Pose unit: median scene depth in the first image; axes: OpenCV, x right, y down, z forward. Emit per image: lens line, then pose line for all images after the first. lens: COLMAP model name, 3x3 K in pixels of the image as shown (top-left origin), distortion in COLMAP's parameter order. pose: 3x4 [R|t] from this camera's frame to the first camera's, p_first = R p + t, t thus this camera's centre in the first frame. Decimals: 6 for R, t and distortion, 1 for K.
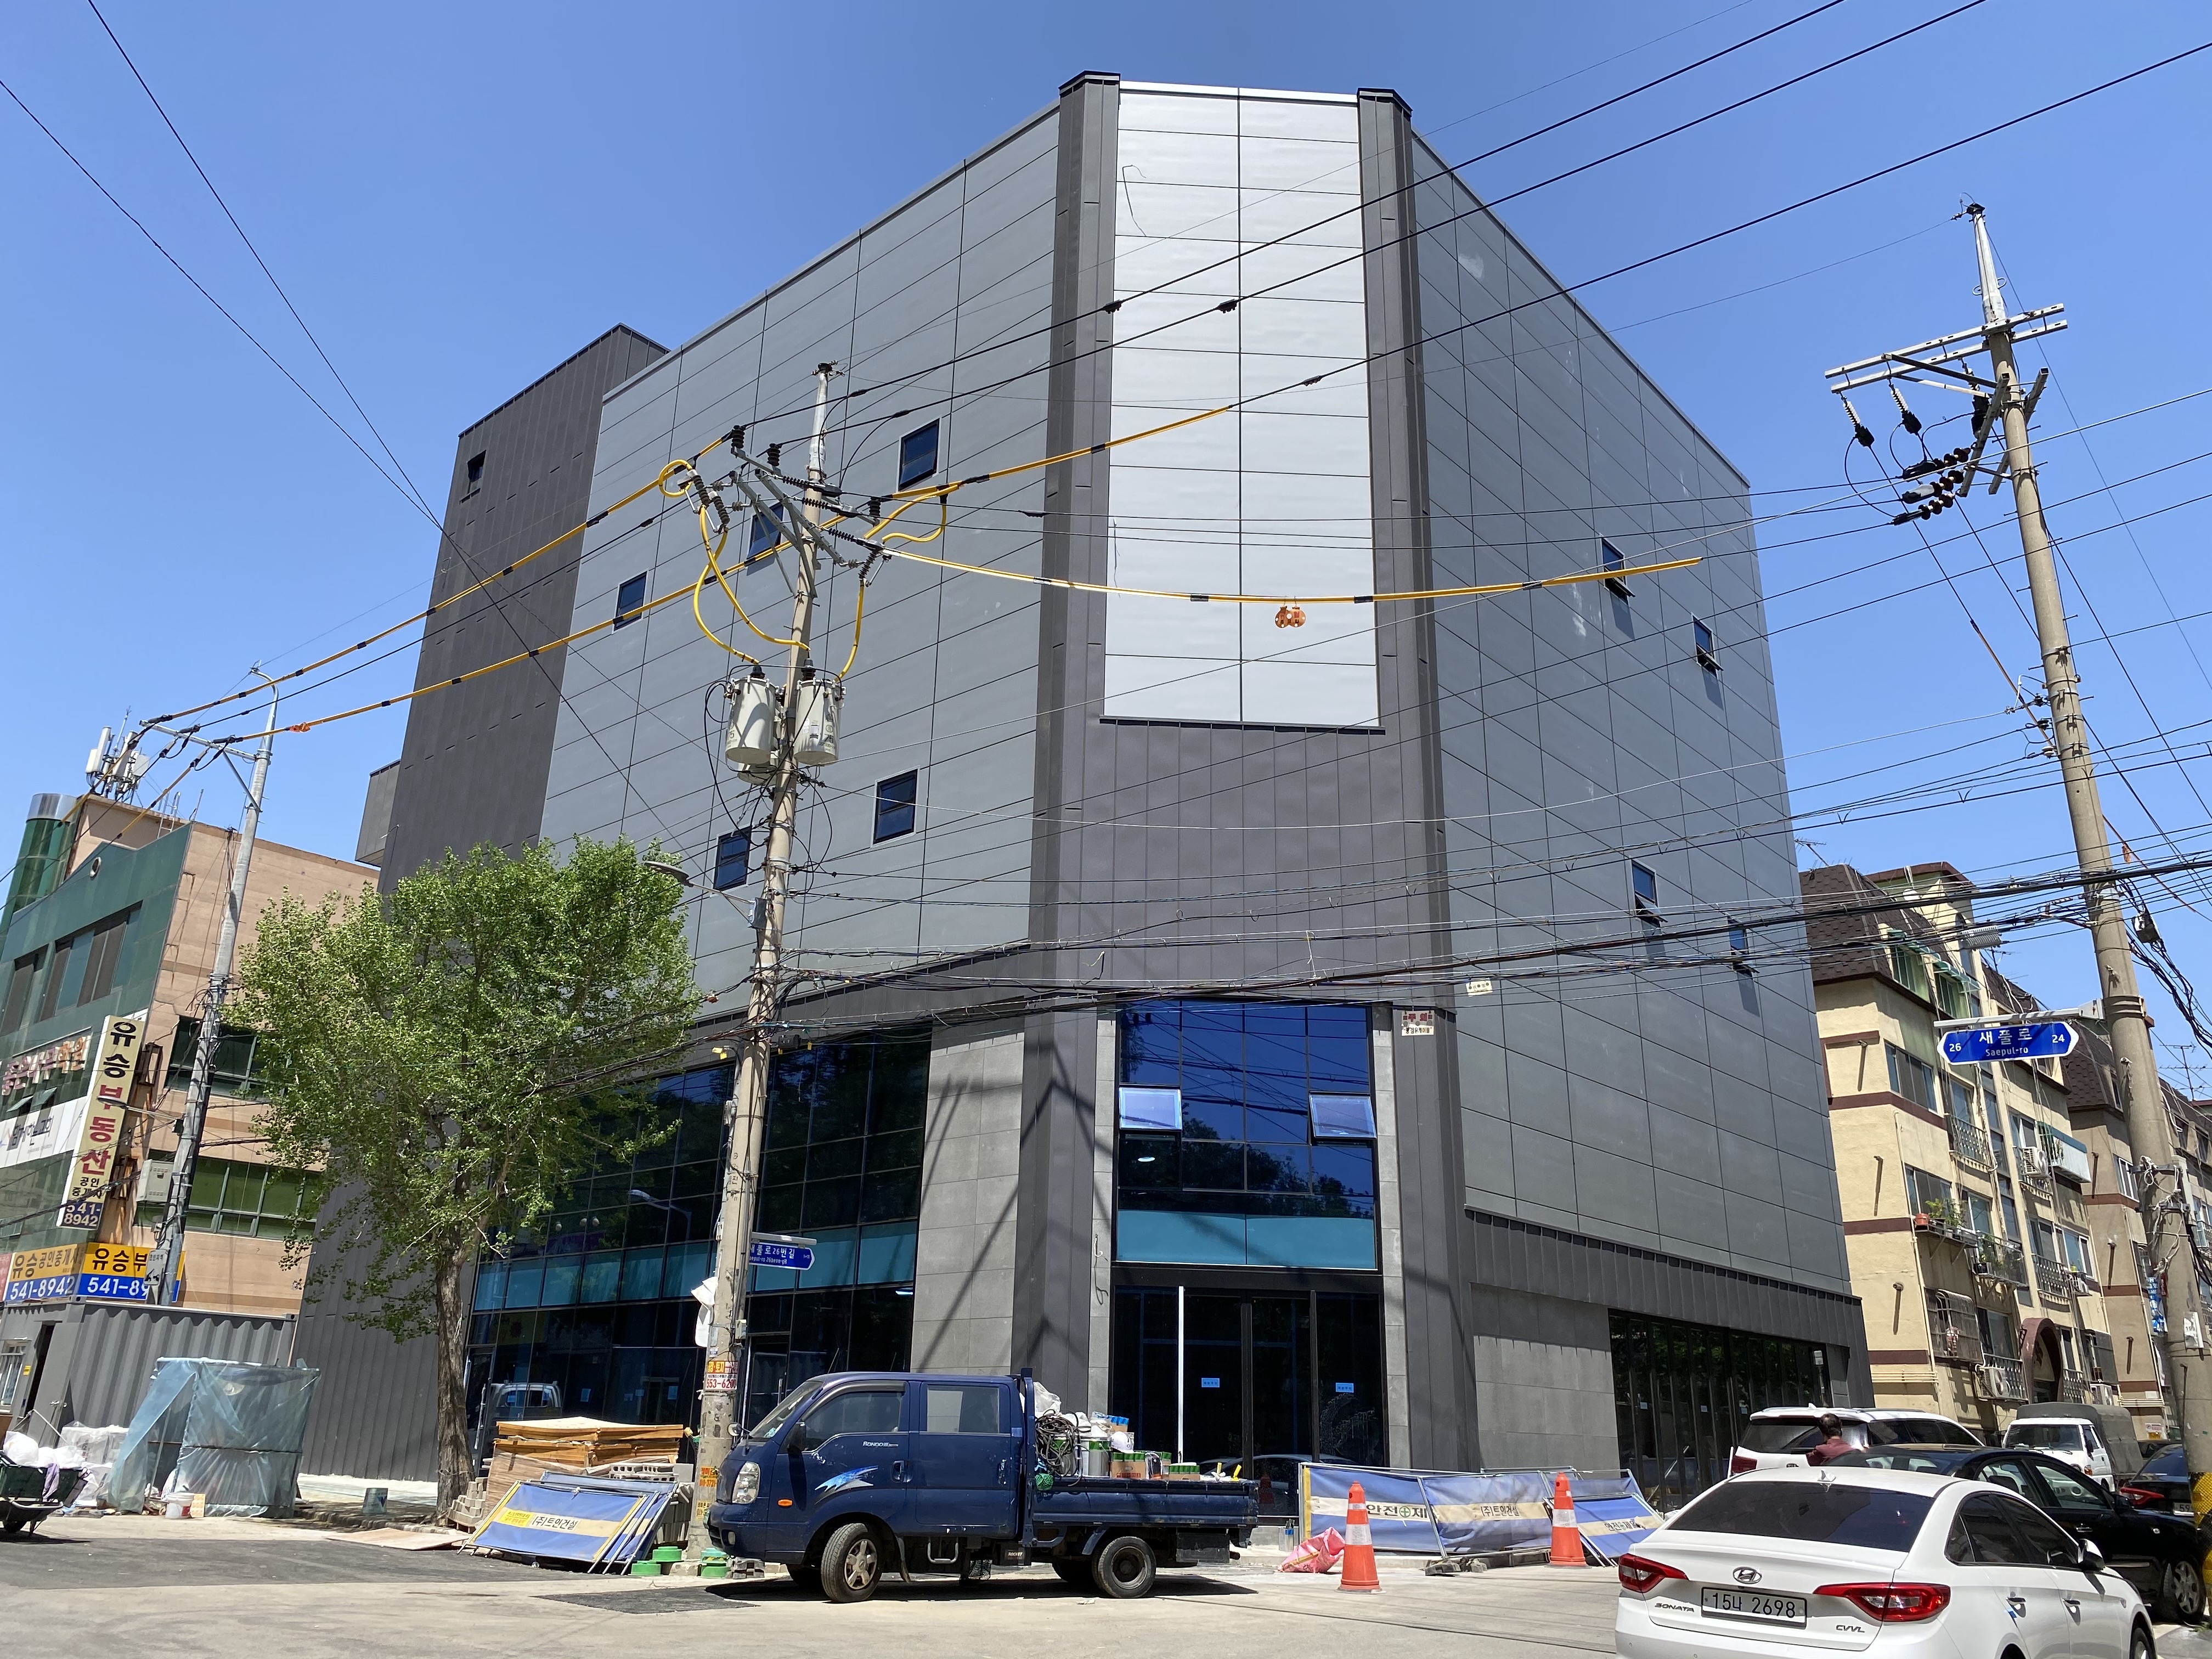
lens RADIAL K [[1685.7, 0, 1106.7], [0, 1685.7, 826.1], [0, 0, 1]] dist [-0.008888, -0.004363]
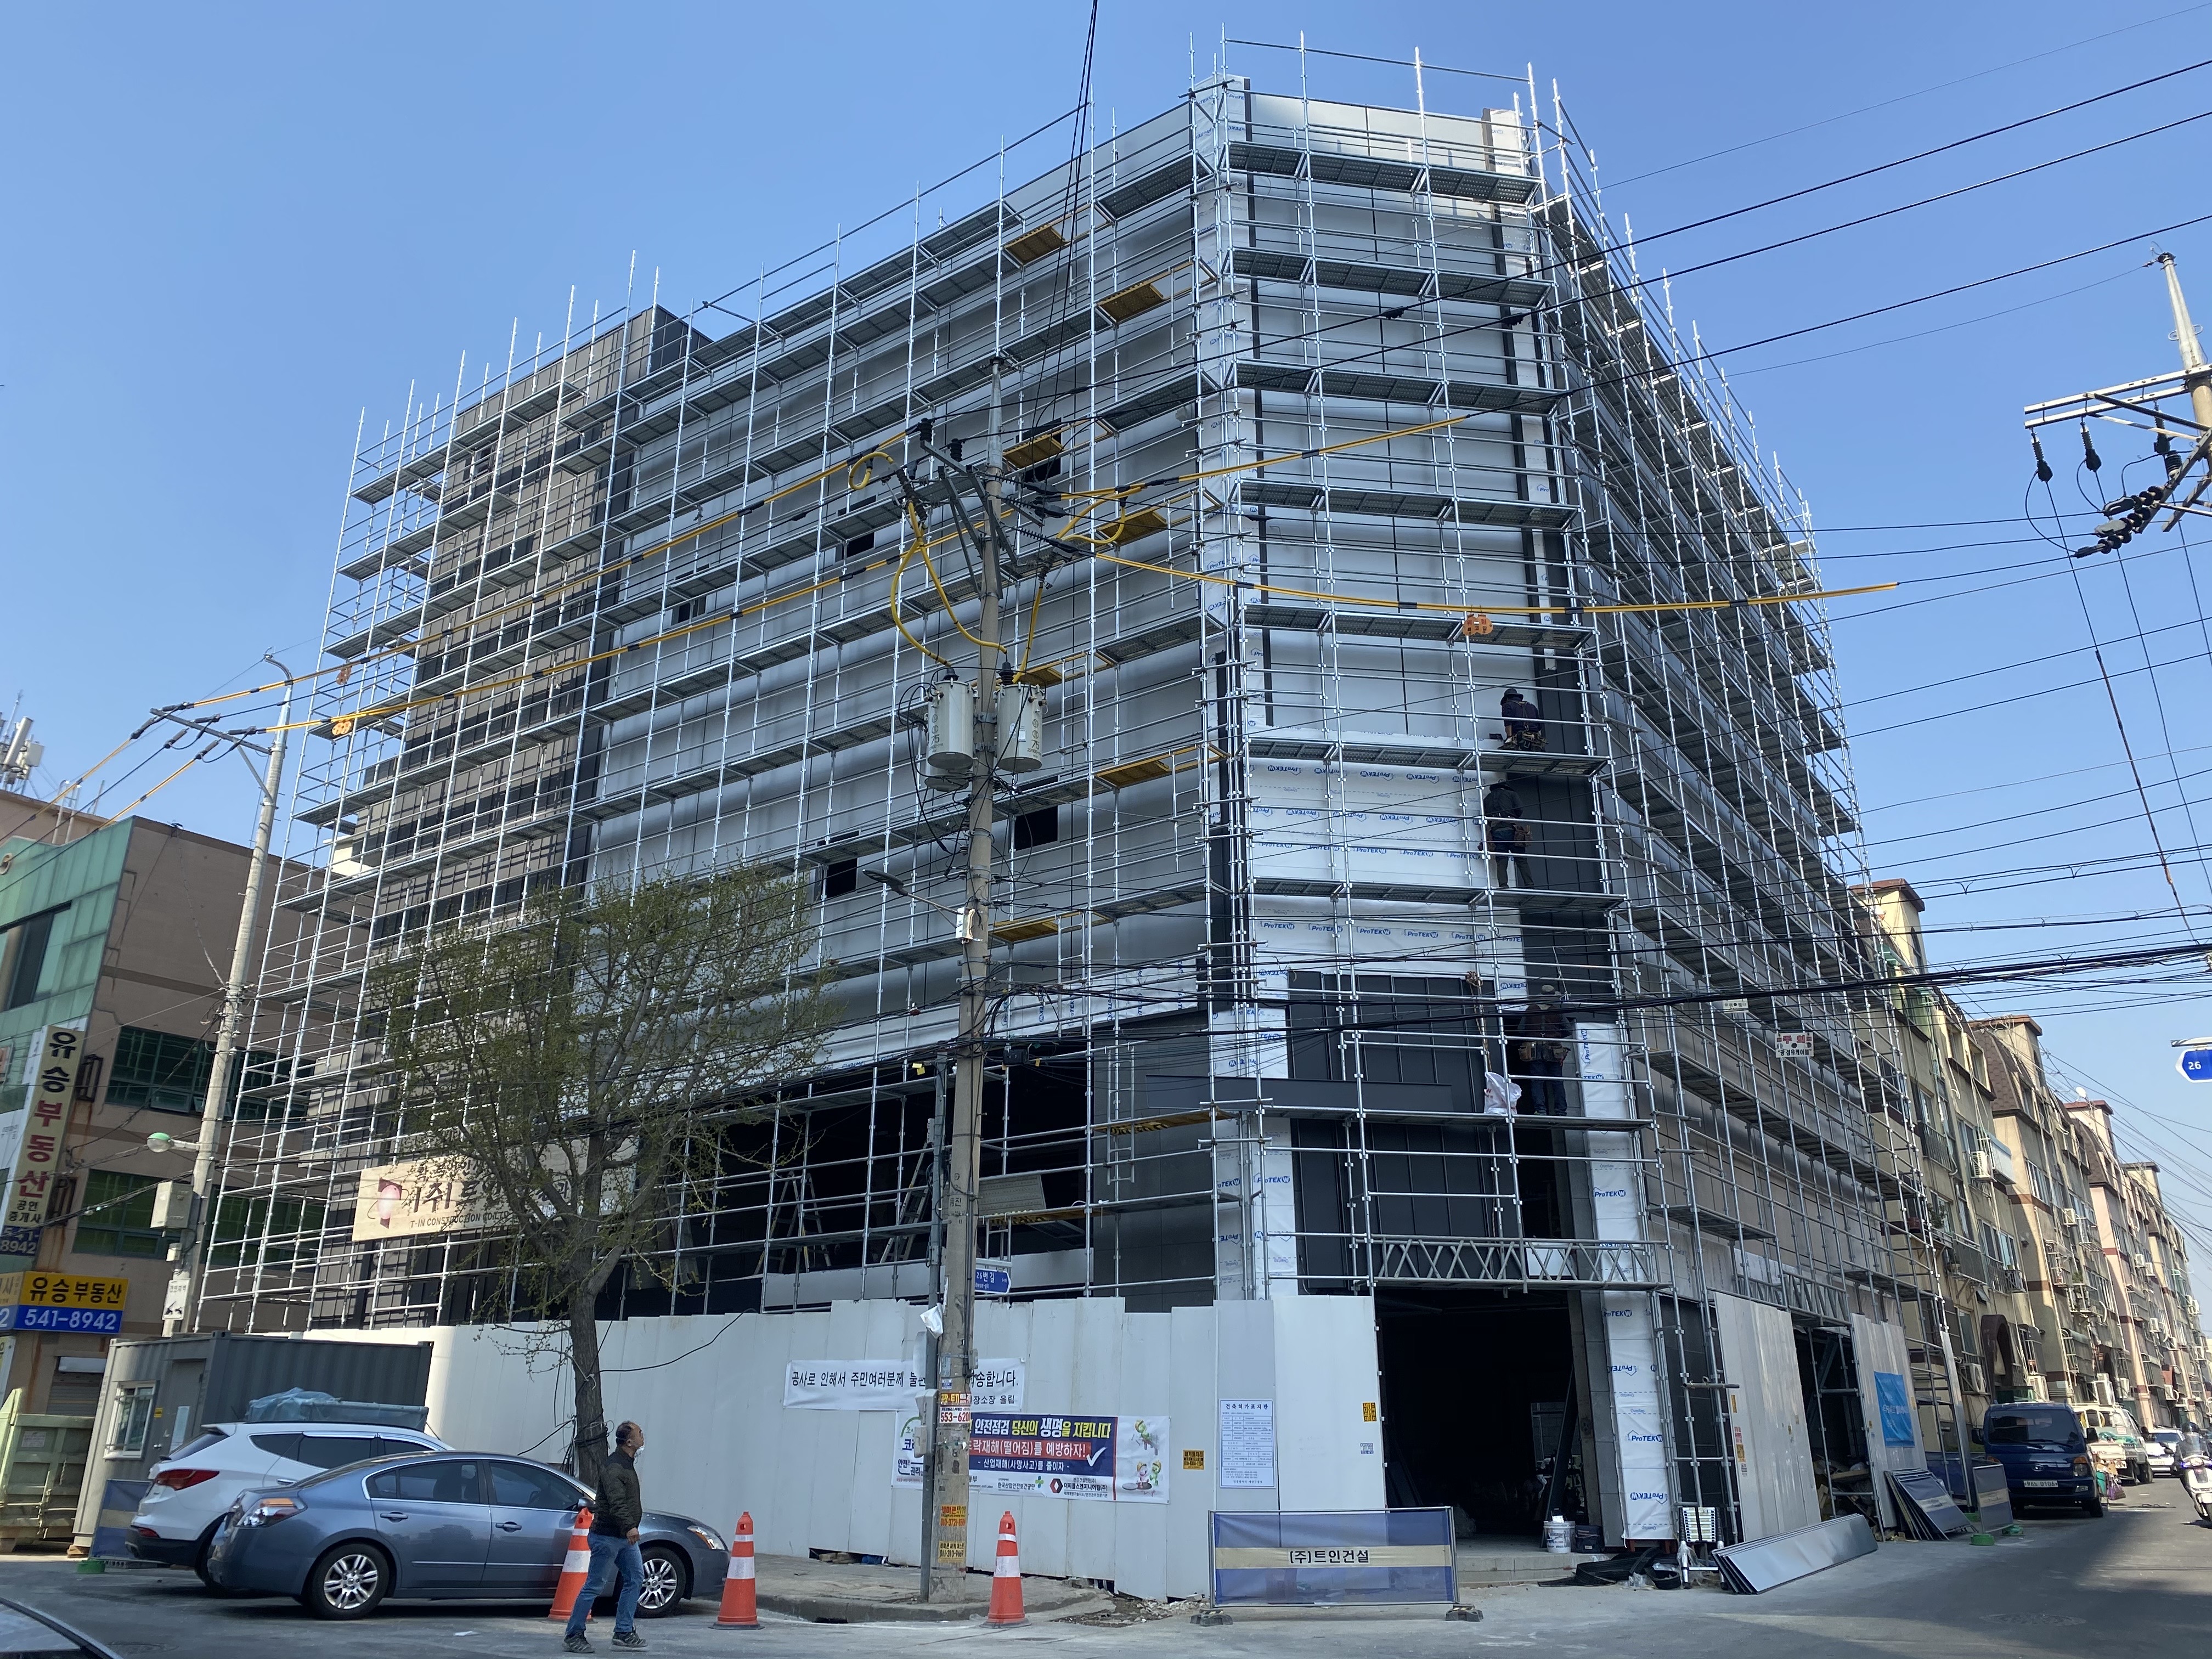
lens RADIAL K [[1670.3, 0, 1103.5], [0, 1670.3, 831.5], [0, 0, 1]] dist [0.002354, 0.004685]
pose [[0.993870, 0.012891, 0.109800, -0.122379], [-0.013075, 0.999914, 0.000961, -0.002180], [-0.109778, -0.002390, 0.993953, 0.021574]]
